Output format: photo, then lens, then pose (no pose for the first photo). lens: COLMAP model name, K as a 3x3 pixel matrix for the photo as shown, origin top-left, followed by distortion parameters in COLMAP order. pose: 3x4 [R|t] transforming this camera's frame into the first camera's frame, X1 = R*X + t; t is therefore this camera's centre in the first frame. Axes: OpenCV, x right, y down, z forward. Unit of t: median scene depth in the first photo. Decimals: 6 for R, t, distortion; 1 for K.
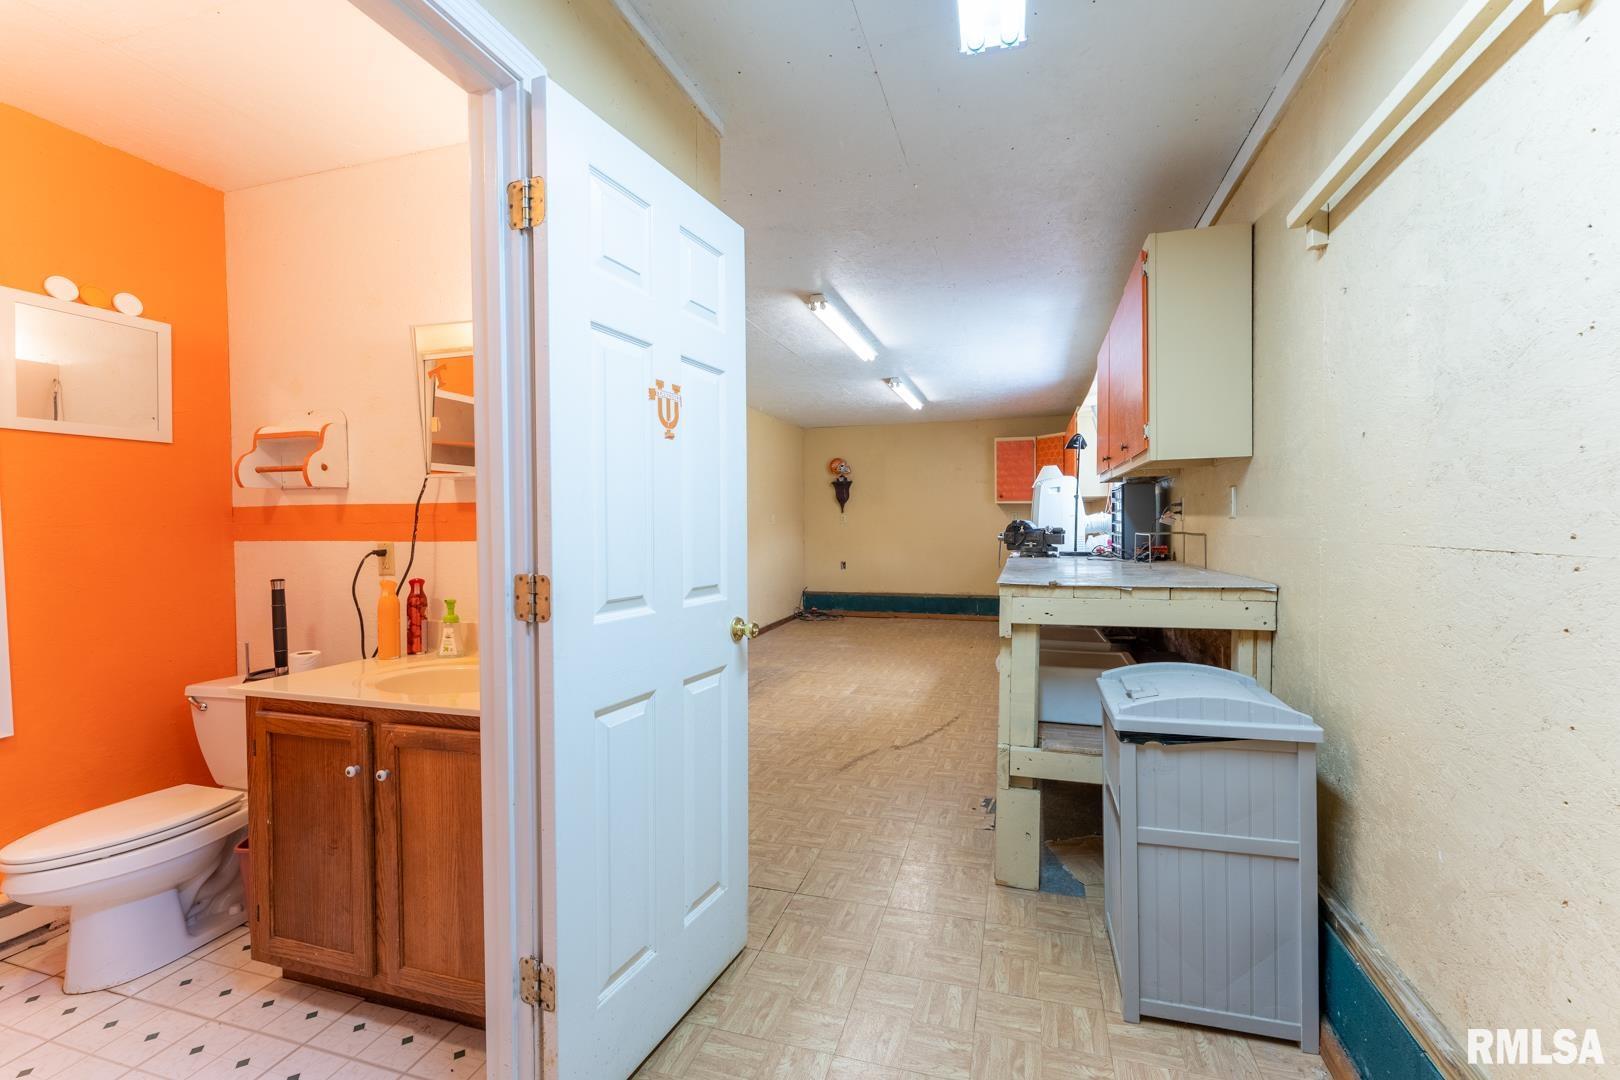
lens RADIAL K [[641.8, 0, 814.2], [0, 641.8, 539.6], [0, 0, 1]] dist [-0.005425, 0.000455]
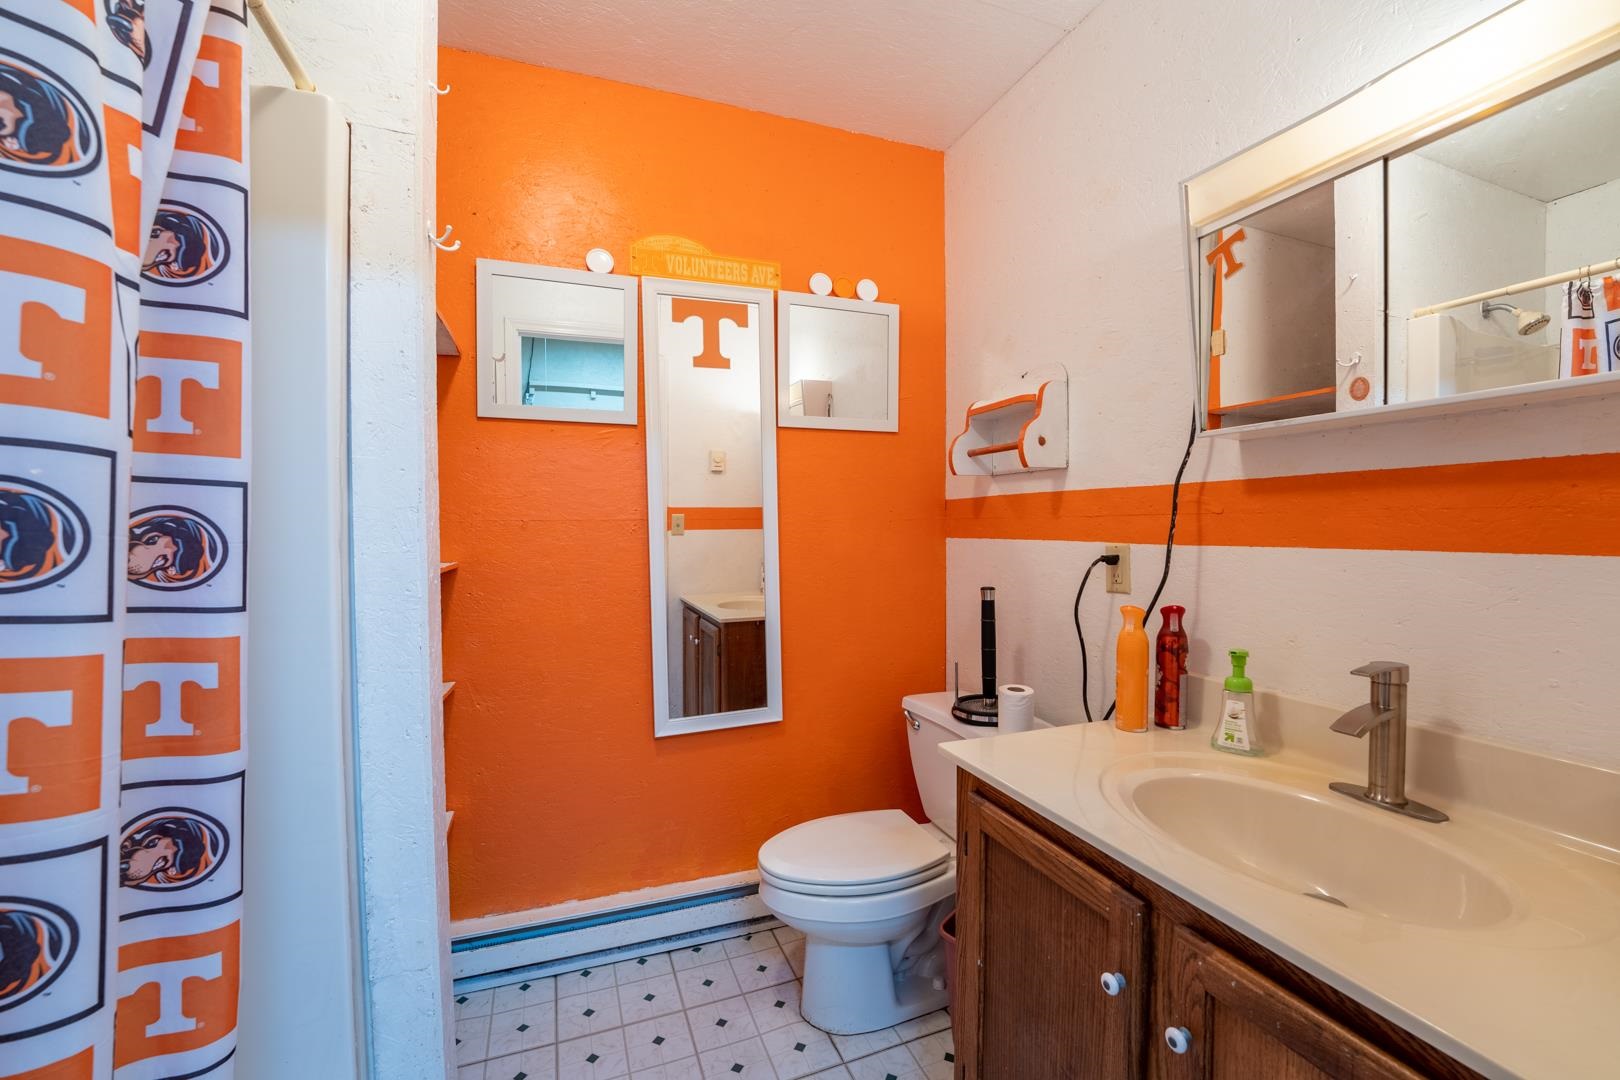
lens RADIAL K [[641.8, 0, 813.1], [0, 641.8, 531.7], [0, 0, 1]] dist [-0.005425, 0.000455]
pose [[0.591647, 0.012726, -0.806096, -0.331663], [-0.018007, 0.999835, 0.002568, -0.005233], [0.805996, 0.012996, 0.591779, 0.358591]]
